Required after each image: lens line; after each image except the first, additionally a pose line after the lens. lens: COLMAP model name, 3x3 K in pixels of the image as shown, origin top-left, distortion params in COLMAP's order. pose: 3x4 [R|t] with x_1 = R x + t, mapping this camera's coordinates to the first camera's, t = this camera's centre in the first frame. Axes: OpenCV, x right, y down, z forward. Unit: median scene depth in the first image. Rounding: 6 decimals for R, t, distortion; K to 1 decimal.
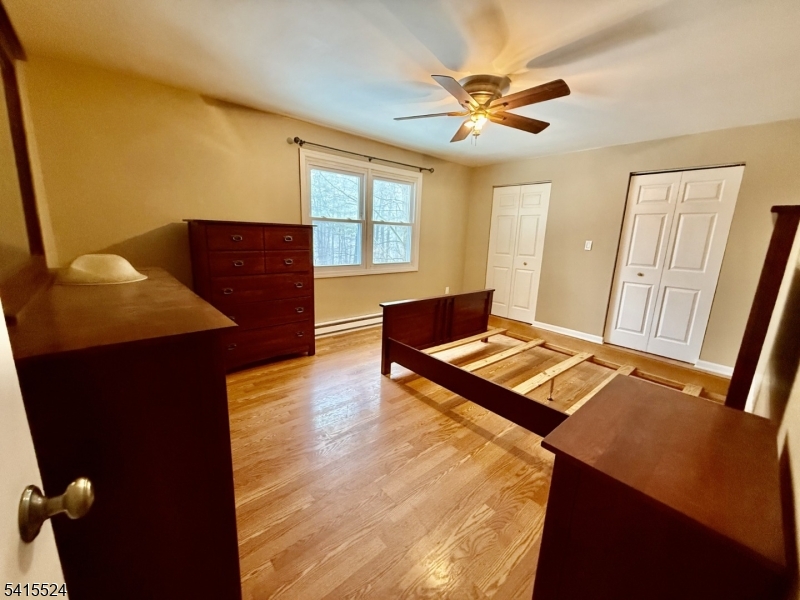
lens RADIAL K [[317.2, 0, 396.1], [0, 317.2, 300.1], [0, 0, 1]] dist [0.003048, -0.000636]
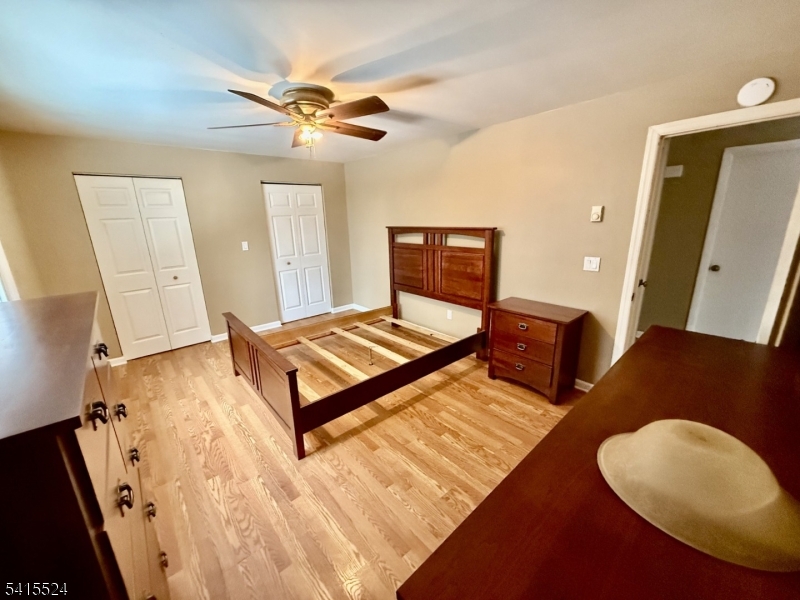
lens RADIAL K [[317.2, 0, 400.6], [0, 317.2, 299.8], [0, 0, 1]] dist [0.003048, -0.000636]
pose [[-0.002002, -0.292841, 0.956159, -0.506416], [0.235005, 0.929245, 0.285090, -0.206915], [-0.971992, 0.225273, 0.066959, 0.522465]]
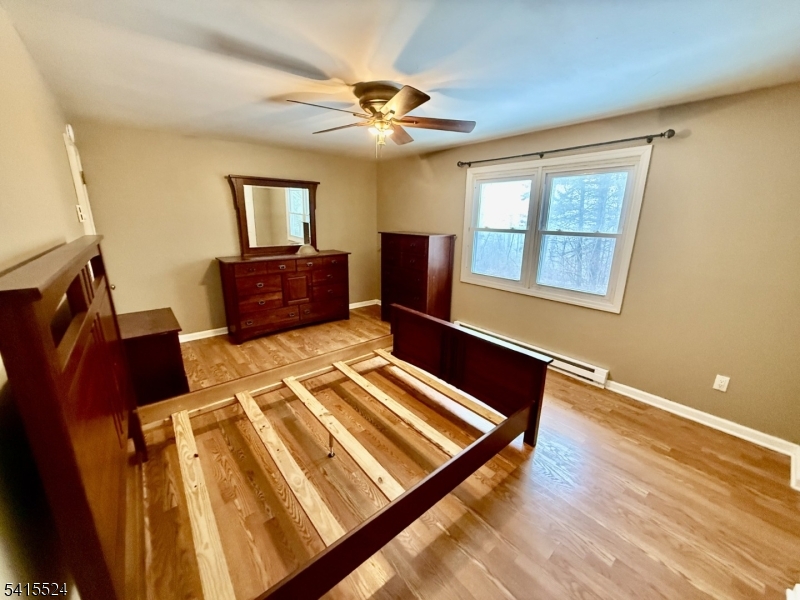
lens RADIAL K [[317.2, 0, 404.1], [0, 317.2, 300.1], [0, 0, 1]] dist [0.003048, -0.000636]
pose [[-0.007112, 0.221118, -0.975221, 0.855185], [-0.220580, 0.950876, 0.217207, -0.205840], [0.975343, 0.216659, 0.042011, 0.759384]]
